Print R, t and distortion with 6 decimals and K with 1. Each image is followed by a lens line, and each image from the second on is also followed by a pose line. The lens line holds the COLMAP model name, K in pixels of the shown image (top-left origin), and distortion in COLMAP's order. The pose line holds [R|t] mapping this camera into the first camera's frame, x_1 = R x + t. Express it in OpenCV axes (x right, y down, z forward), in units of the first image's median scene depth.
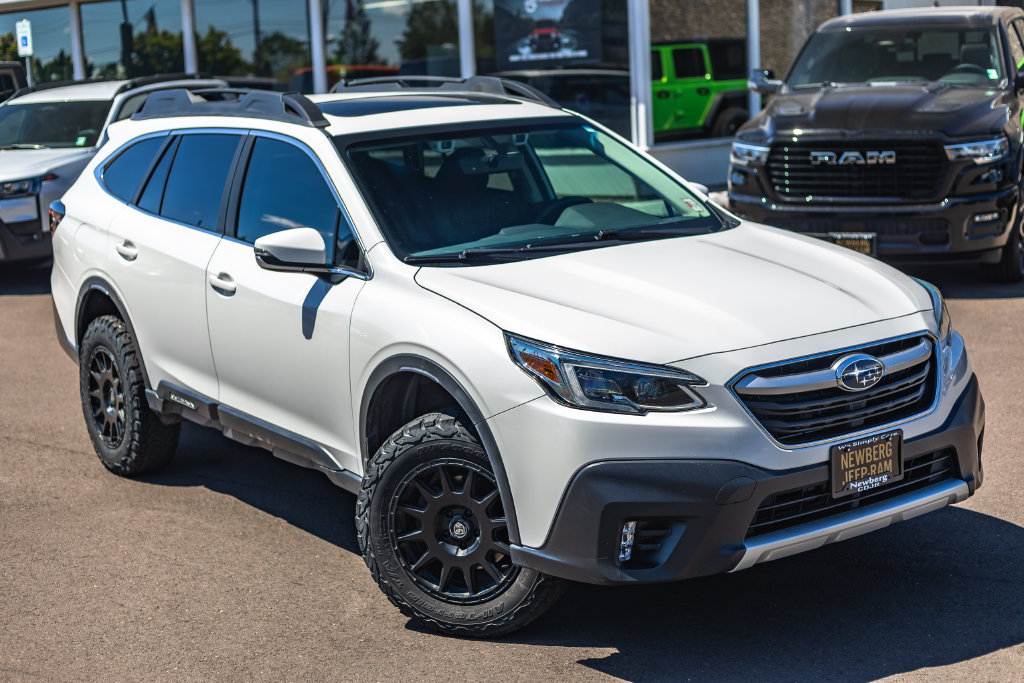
lens RADIAL K [[1587.2, 0, 508.5], [0, 1587.2, 309.3], [0, 0, 1]] dist [0.020965, 0.022871]
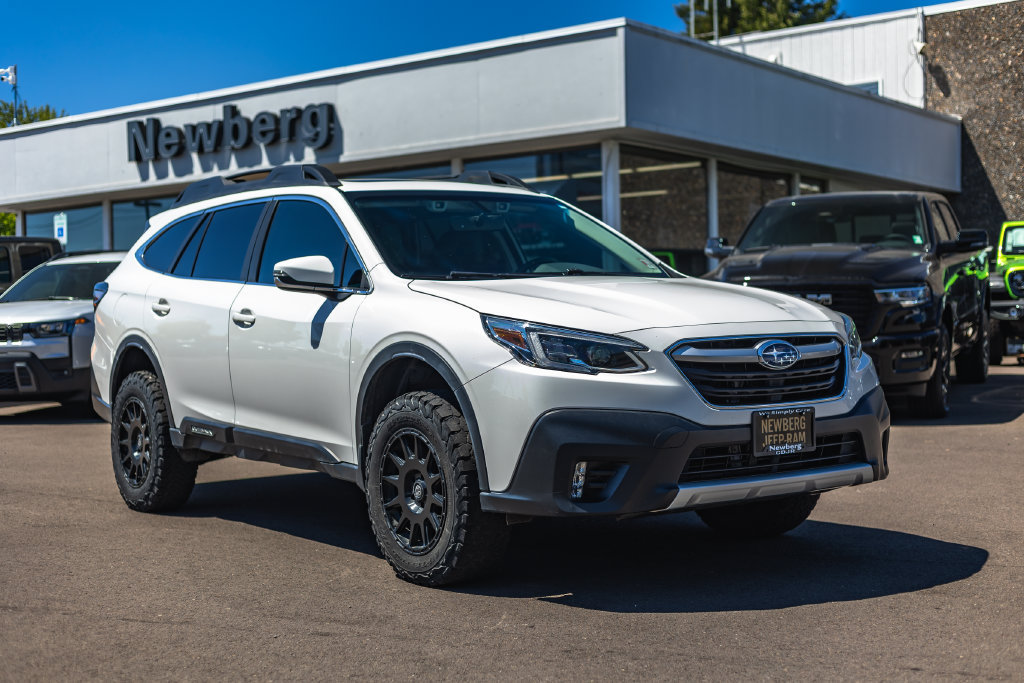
lens RADIAL K [[1477.3, 0, 499.0], [0, 1477.3, 340.8], [0, 0, 1]] dist [0.029302, 0.038445]
pose [[0.999646, 0.026446, 0.002751, 0.008080], [-0.025840, 0.990671, -0.133805, 0.172327], [-0.006264, 0.133687, 0.991004, -0.093708]]
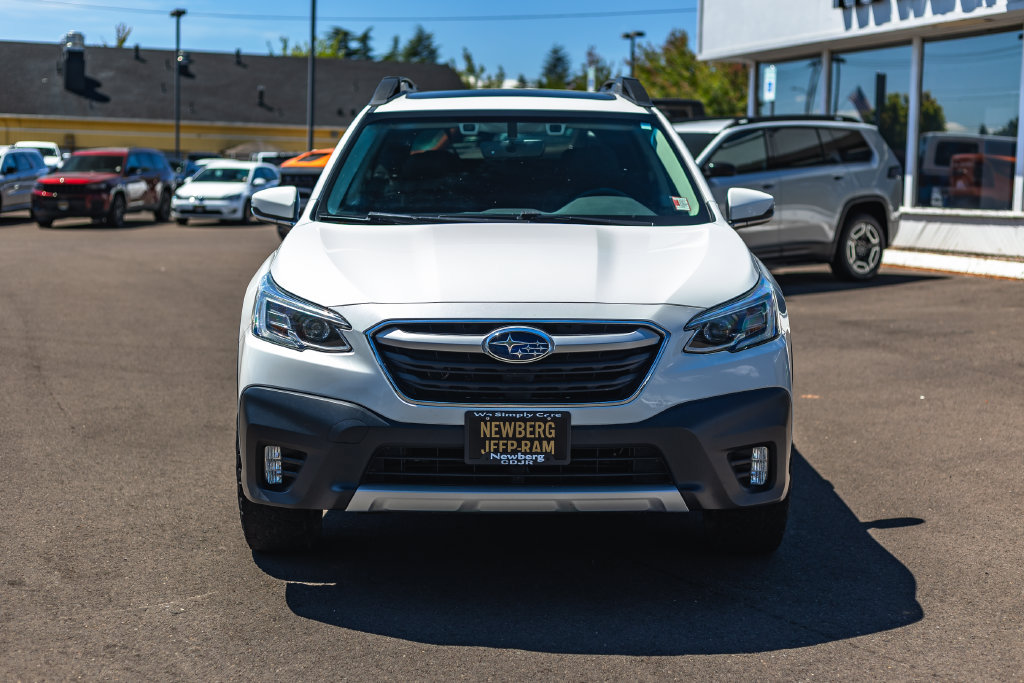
lens RADIAL K [[1716.3, 0, 512.0], [0, 1716.3, 341.5], [0, 0, 1]] dist [0.023131, -0.004176]
pose [[0.827431, 0.120375, -0.548514, 0.751341], [-0.140052, 0.990126, 0.006022, 0.030024], [0.543823, 0.071838, 0.836119, 0.100332]]
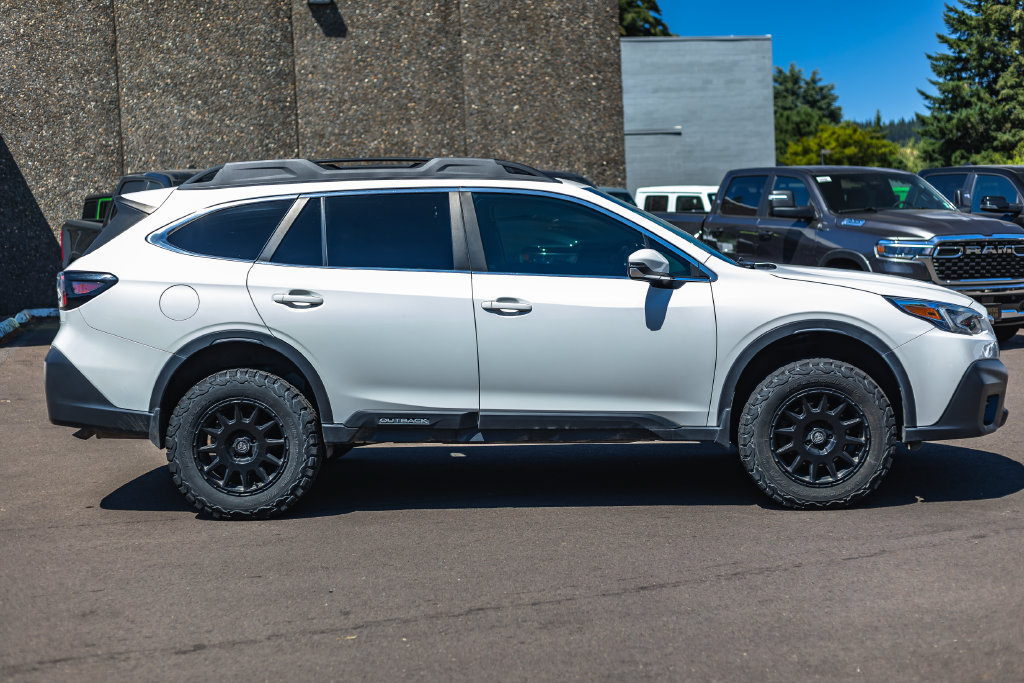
lens RADIAL K [[1520.0, 0, 512.0], [0, 1520.0, 341.5], [0, 0, 1]] dist [0.010562, 0.025190]
pose [[0.601063, -0.028227, 0.798703, -1.358800], [0.122193, 0.990872, -0.056938, 0.095105], [-0.789805, 0.131819, 0.599026, 0.371347]]
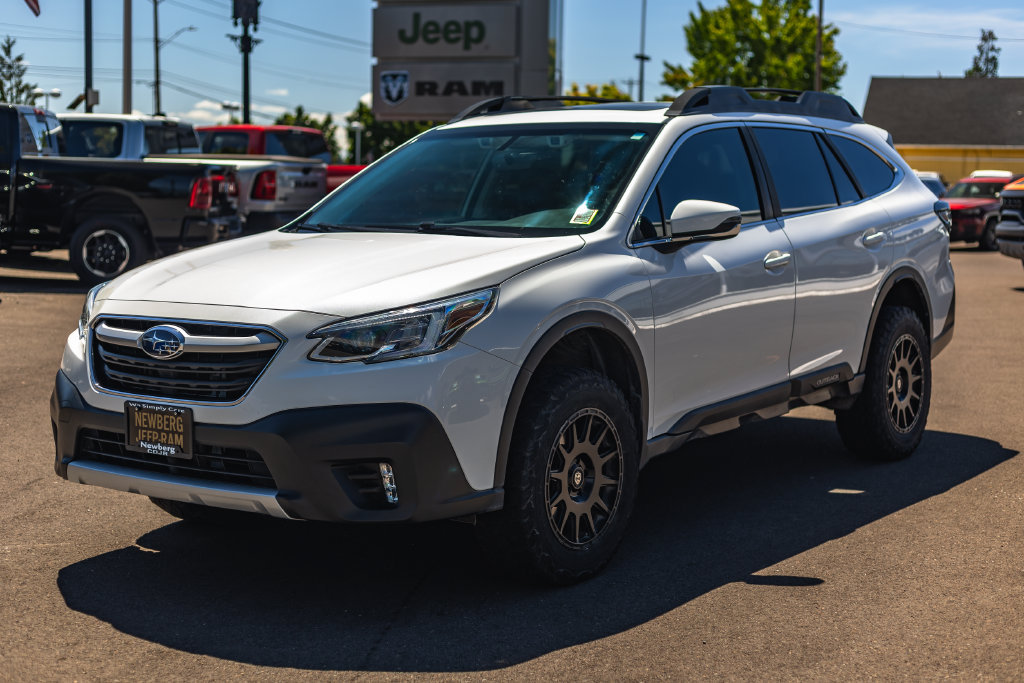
lens RADIAL K [[1587.2, 0, 508.5], [0, 1587.2, 309.3], [0, 0, 1]] dist [0.020965, 0.022871]
pose [[0.321320, 0.129447, -0.938082, 1.198689], [-0.165977, 0.982977, 0.078790, -0.095969], [0.932312, 0.130383, 0.337335, 0.801701]]
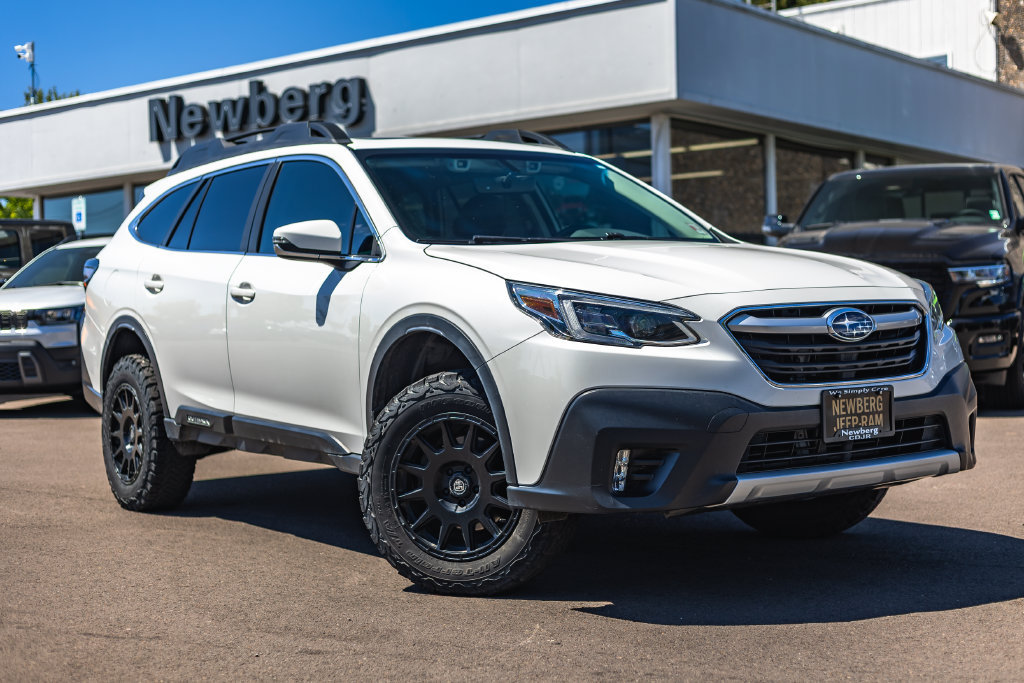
lens RADIAL K [[1541.8, 0, 536.4], [0, 1541.8, 309.5], [0, 0, 1]] dist [0.010166, 0.035973]
pose [[0.999721, 0.023067, -0.005158, 0.021036], [-0.023581, 0.988262, -0.150940, 0.174607], [0.001616, 0.151020, 0.988529, 0.008170]]
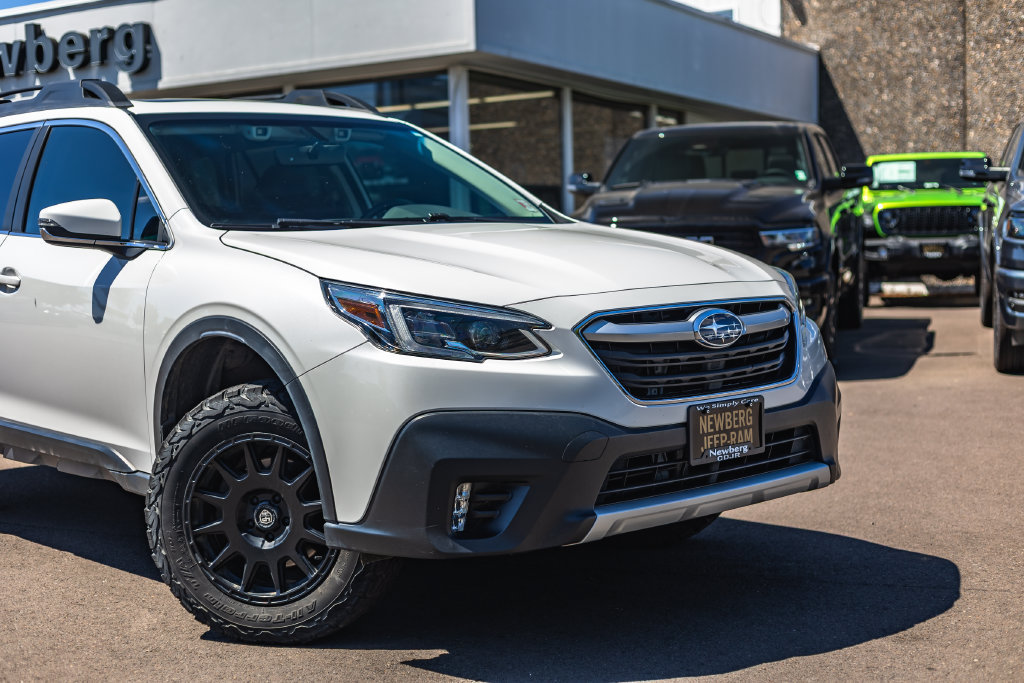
lens RADIAL K [[1486.8, 0, 512.5], [0, 1486.8, 330.3], [0, 0, 1]] dist [0.016255, 0.010692]
pose [[0.992629, 0.013615, 0.120425, 0.003574], [-0.001578, 0.995037, -0.099492, 0.117411], [-0.121182, 0.098569, 0.987724, 0.169523]]
